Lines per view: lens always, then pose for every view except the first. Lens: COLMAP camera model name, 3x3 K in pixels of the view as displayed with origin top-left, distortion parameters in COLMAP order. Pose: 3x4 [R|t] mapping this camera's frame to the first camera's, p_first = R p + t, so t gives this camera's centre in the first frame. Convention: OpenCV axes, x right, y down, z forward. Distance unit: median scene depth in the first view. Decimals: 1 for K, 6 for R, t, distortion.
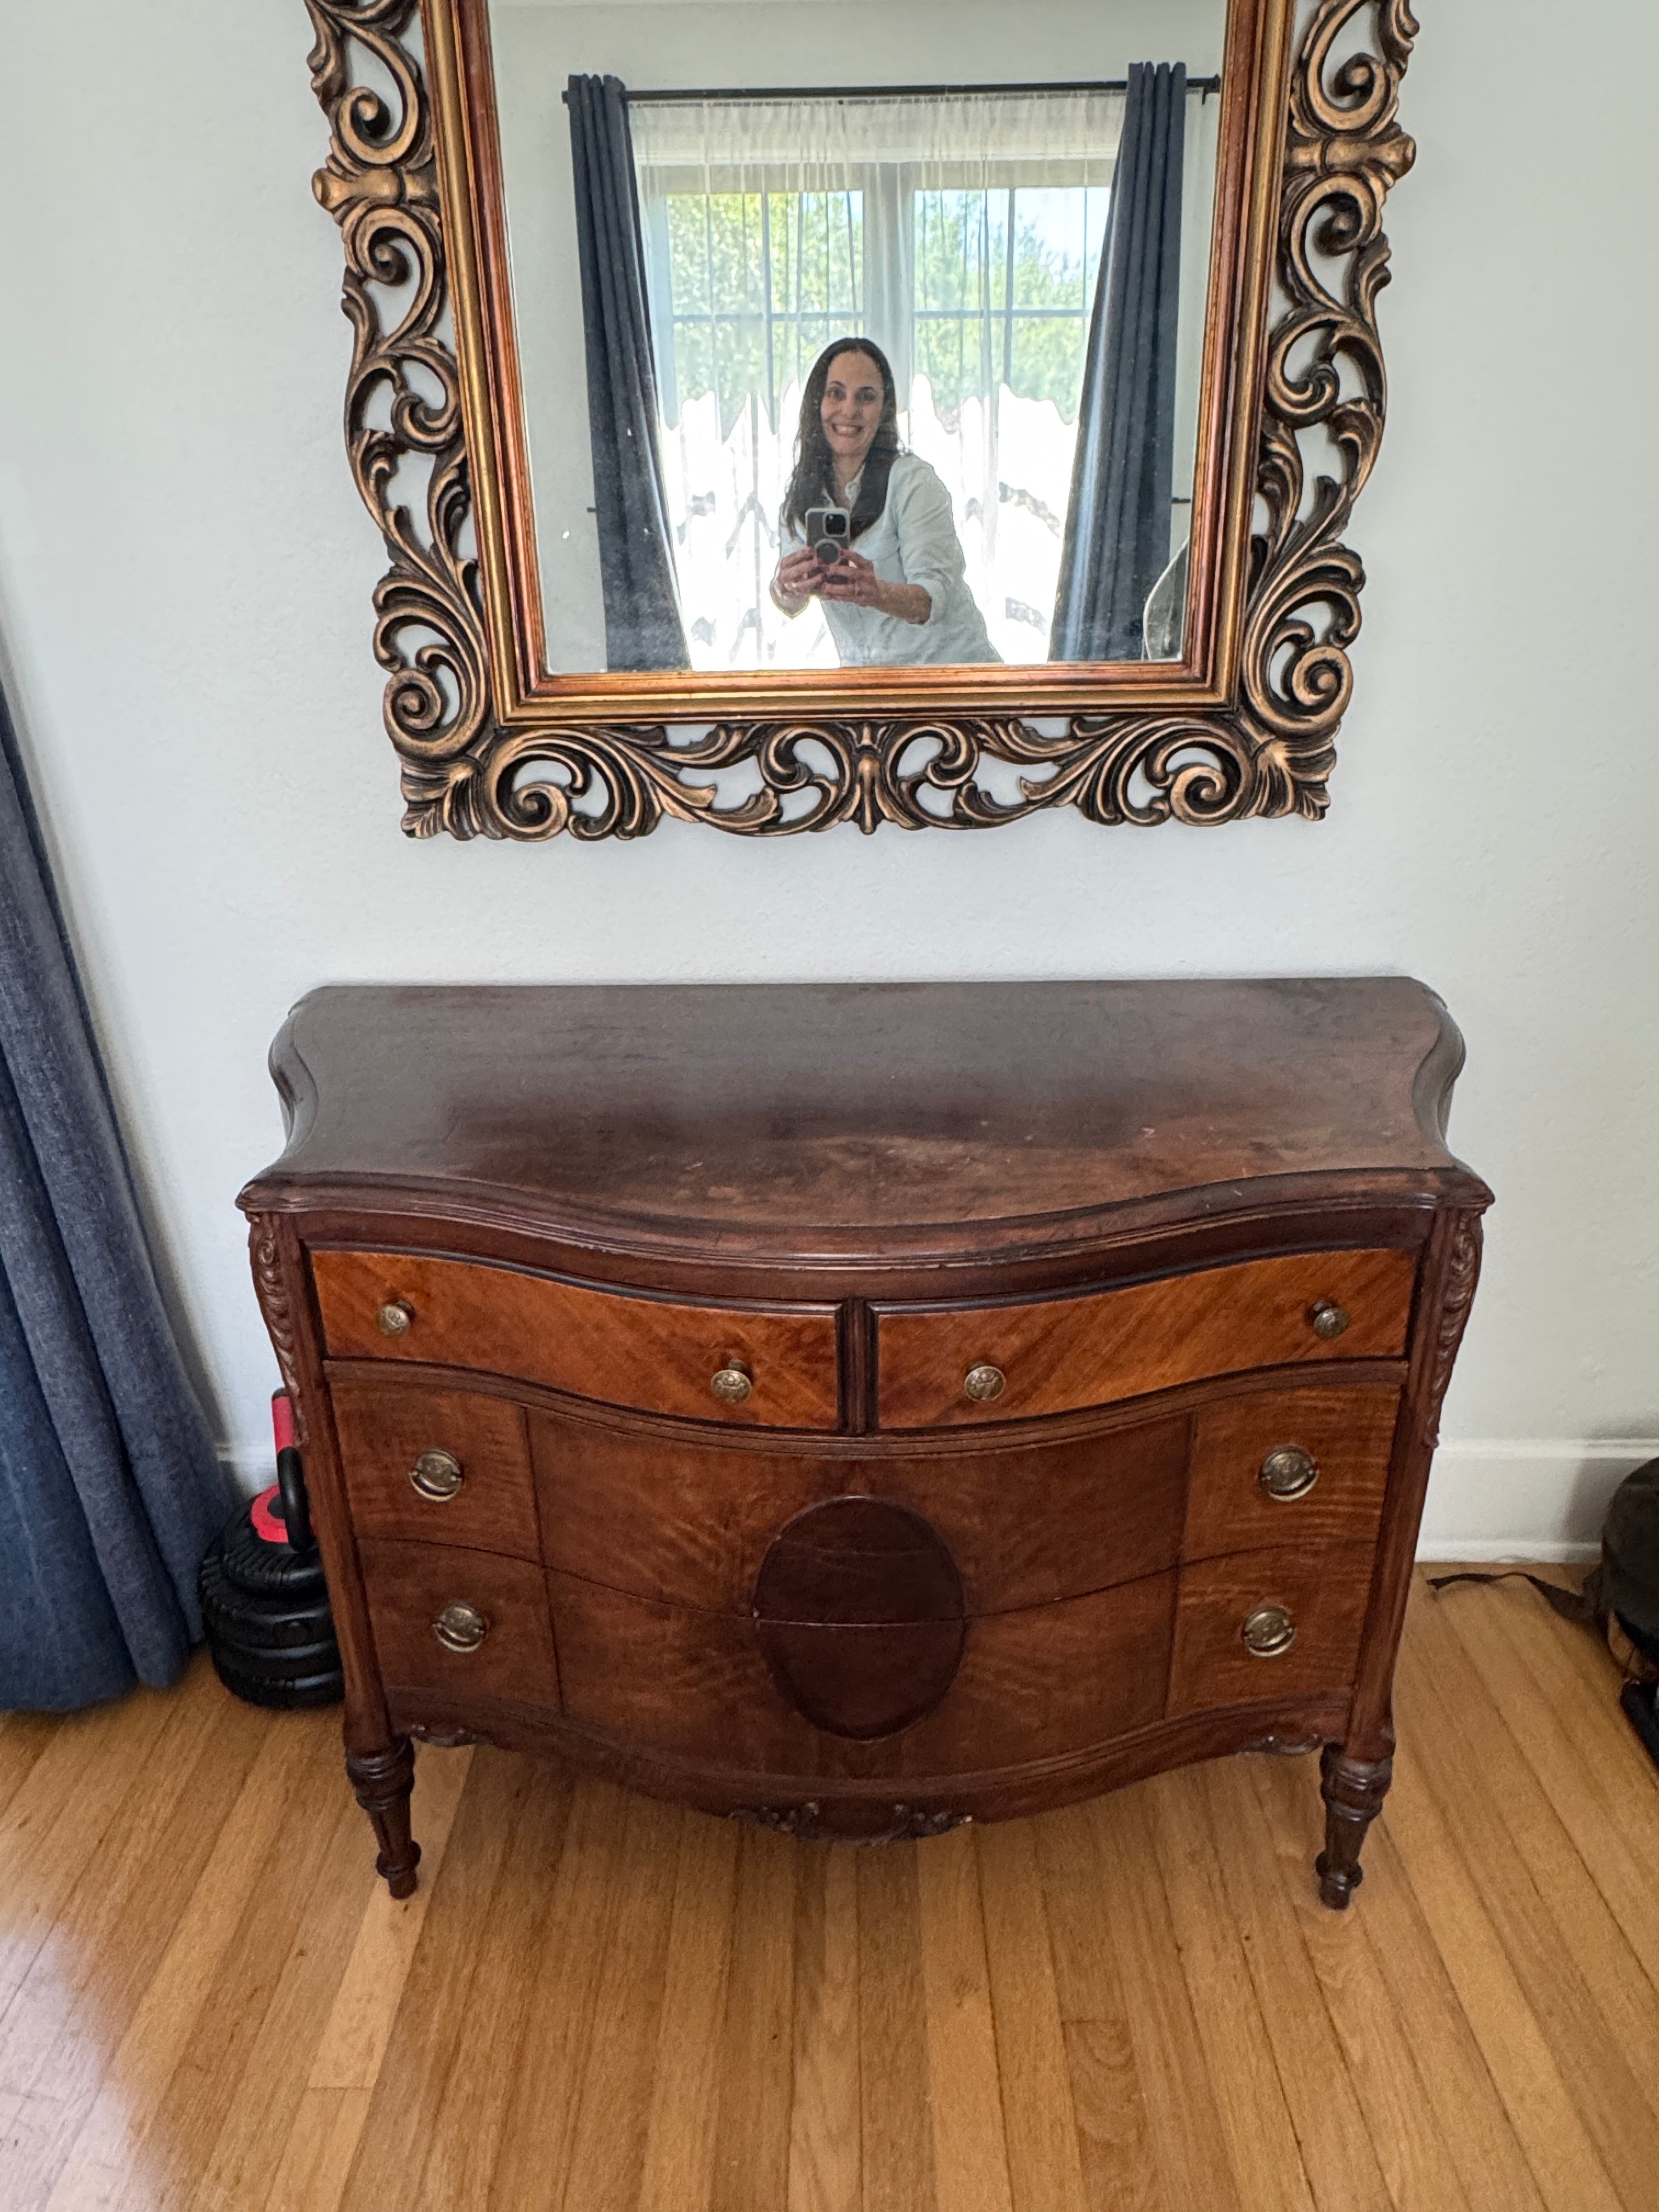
lens RADIAL K [[1330.8, 0, 829.7], [0, 1330.8, 1091.5], [0, 0, 1]] dist [0.007629, -0.001490]
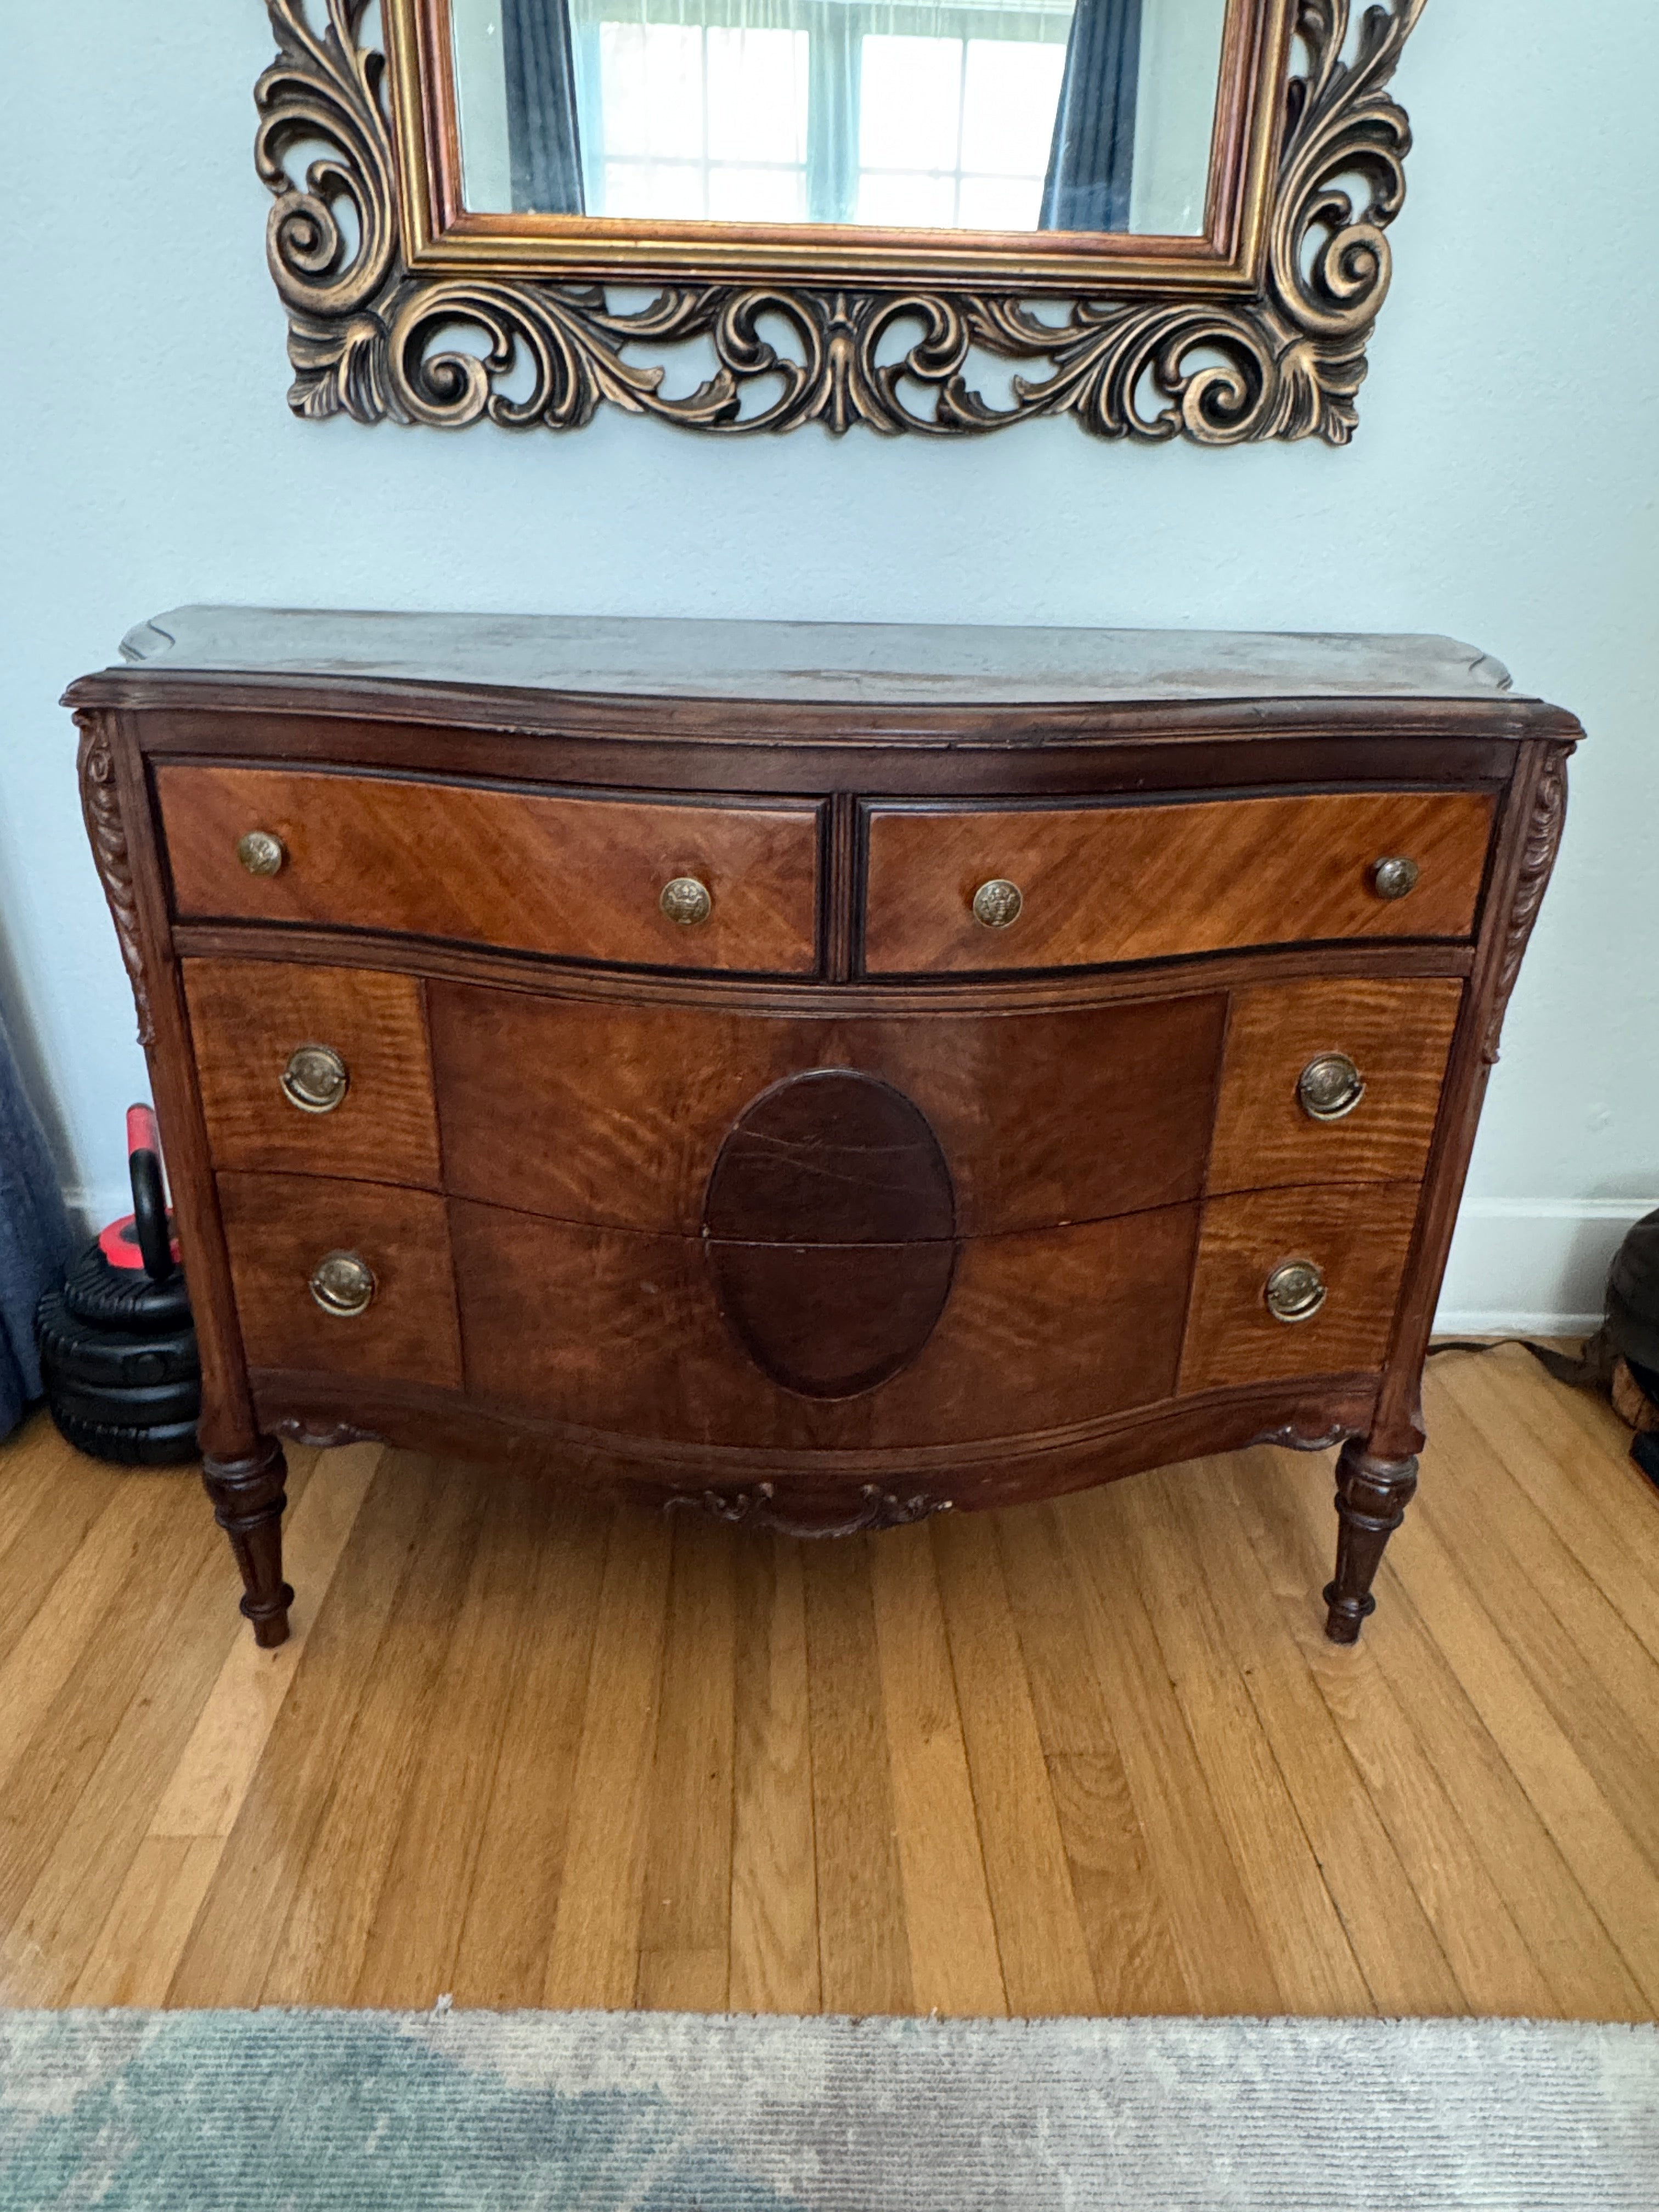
lens RADIAL K [[1330.8, 0, 829.3], [0, 1330.8, 1088.5], [0, 0, 1]] dist [0.007629, -0.001490]
pose [[0.997819, 0.017781, 0.063566, -0.029441], [-0.018540, 0.999763, 0.011373, 0.261201], [-0.063349, -0.012527, 0.997913, 0.151786]]
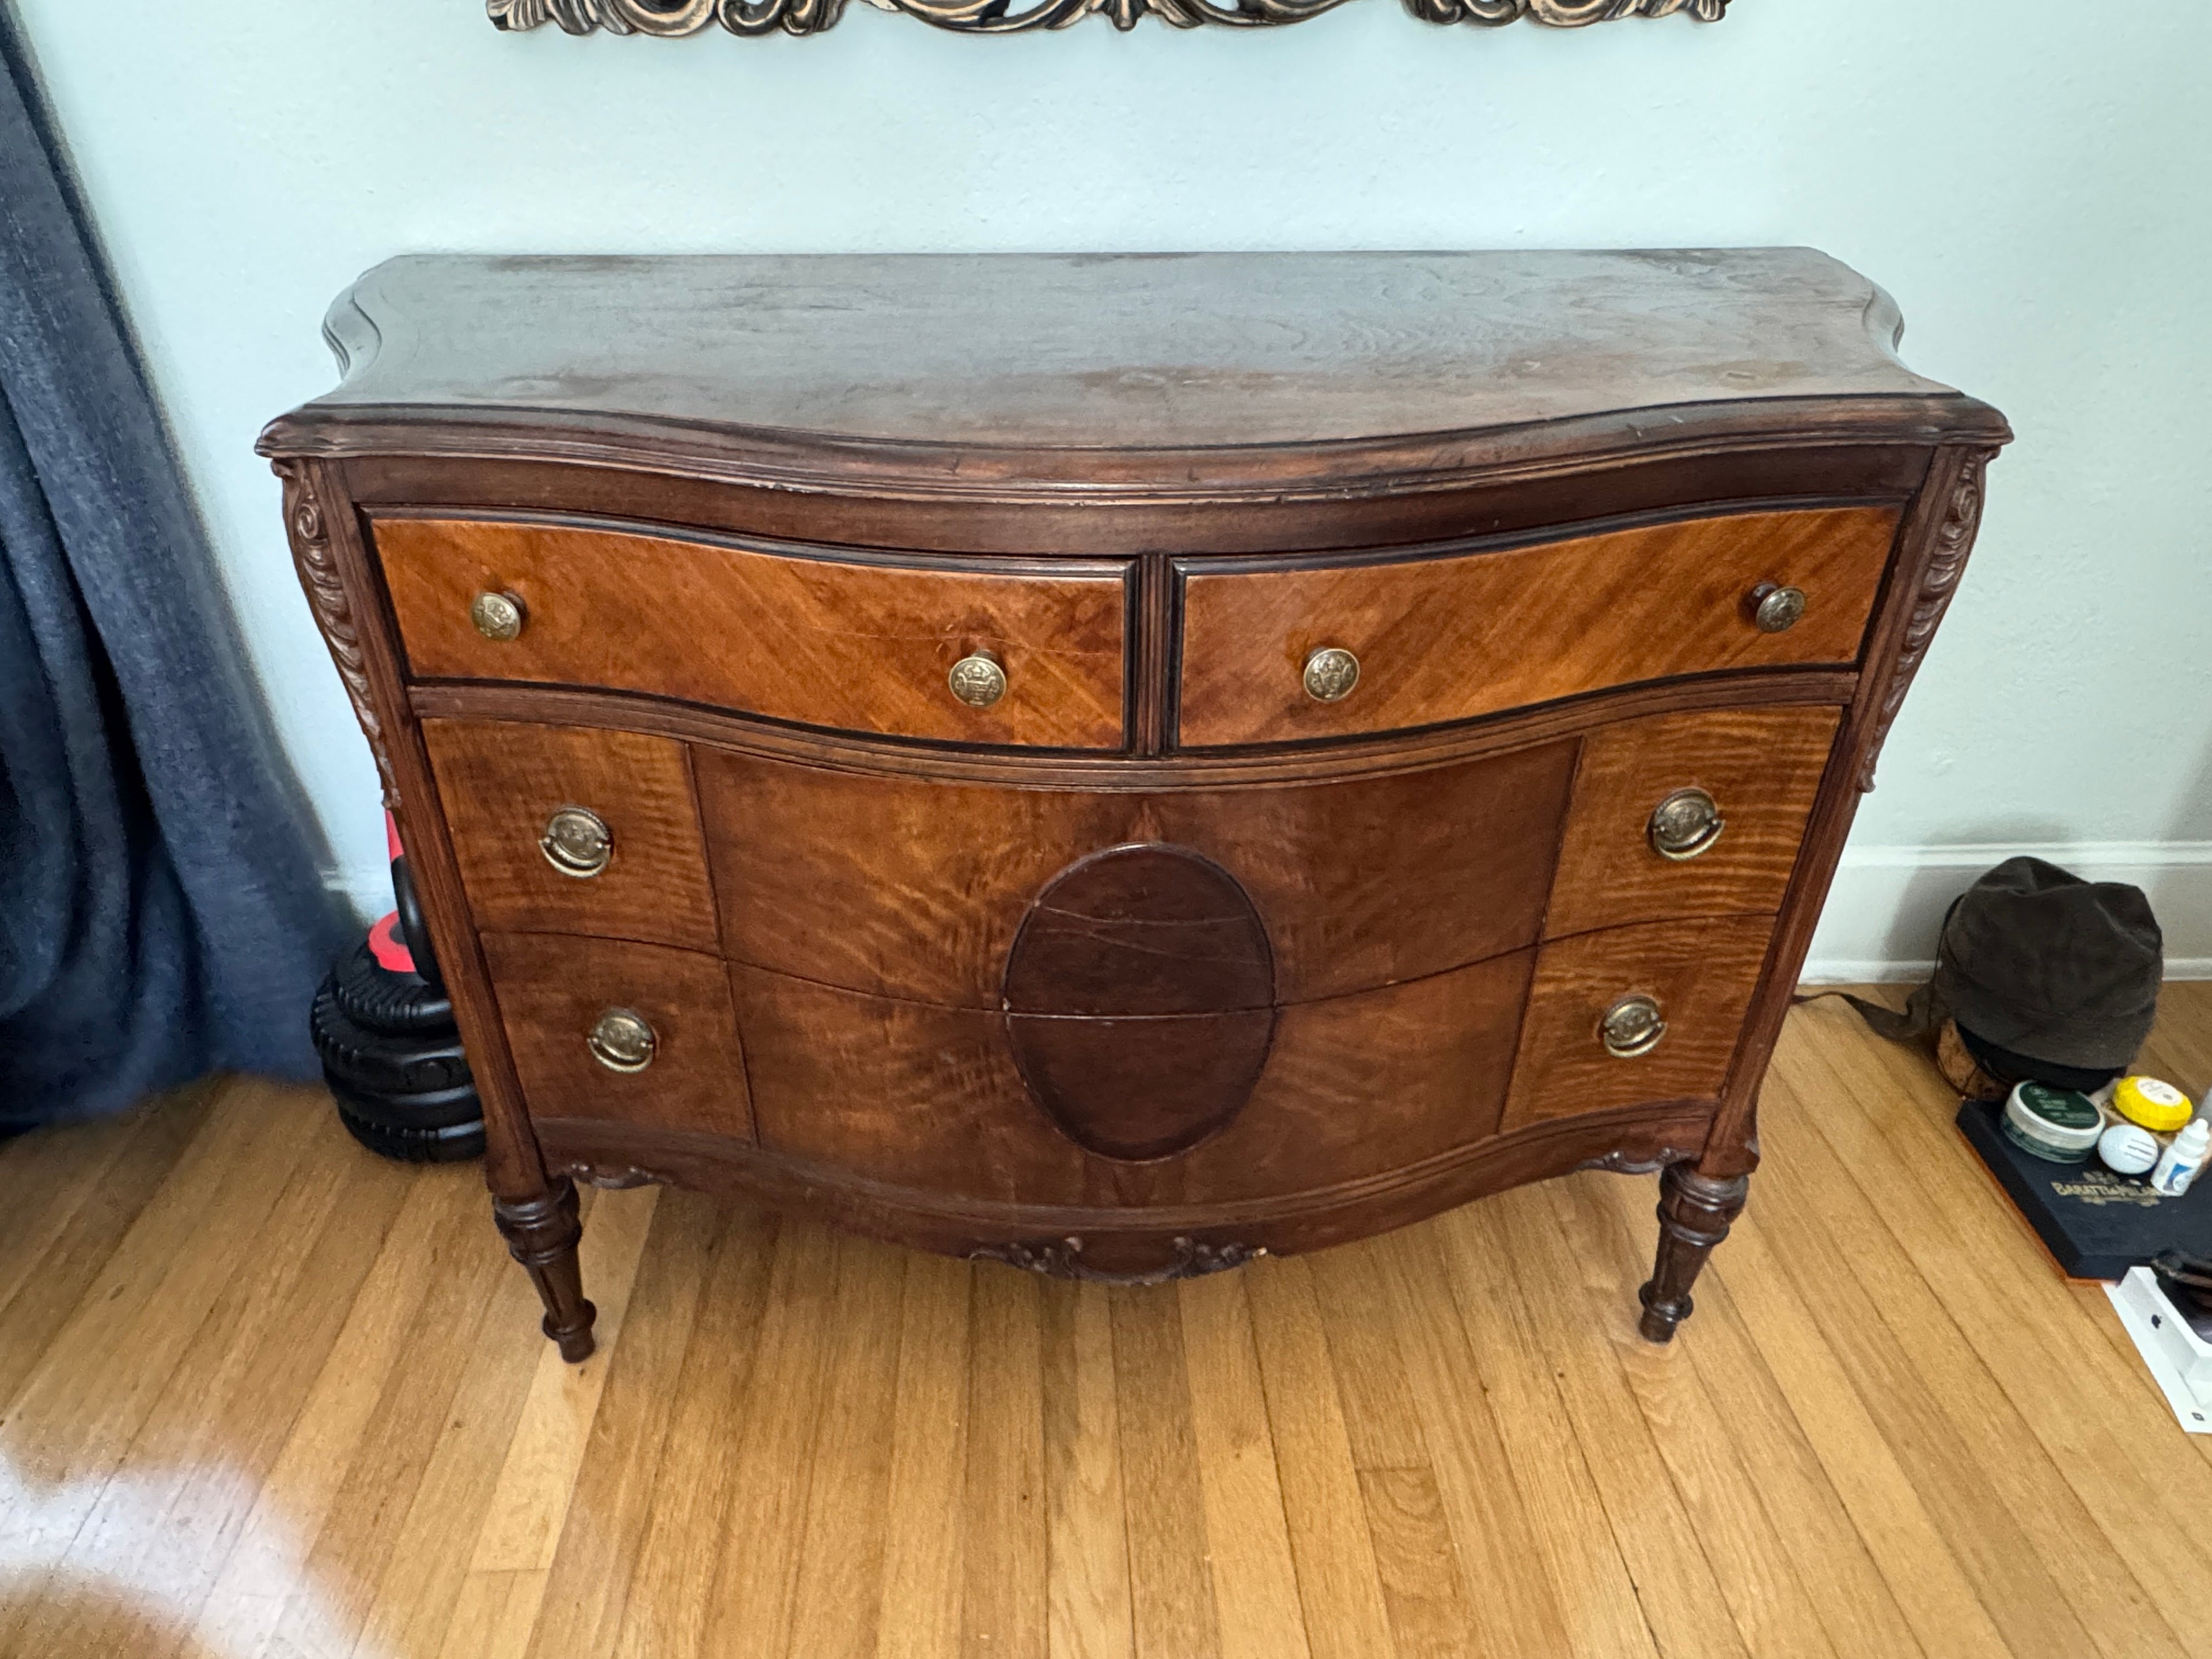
lens RADIAL K [[1330.8, 0, 1075.0], [0, 1330.8, 819.2], [0, 0, 1]] dist [0.007629, -0.001490]
pose [[0.998900, -0.010319, 0.045742, -0.044463], [0.002970, 0.987450, 0.157905, 0.146591], [-0.046798, -0.157596, 0.986394, 0.228259]]
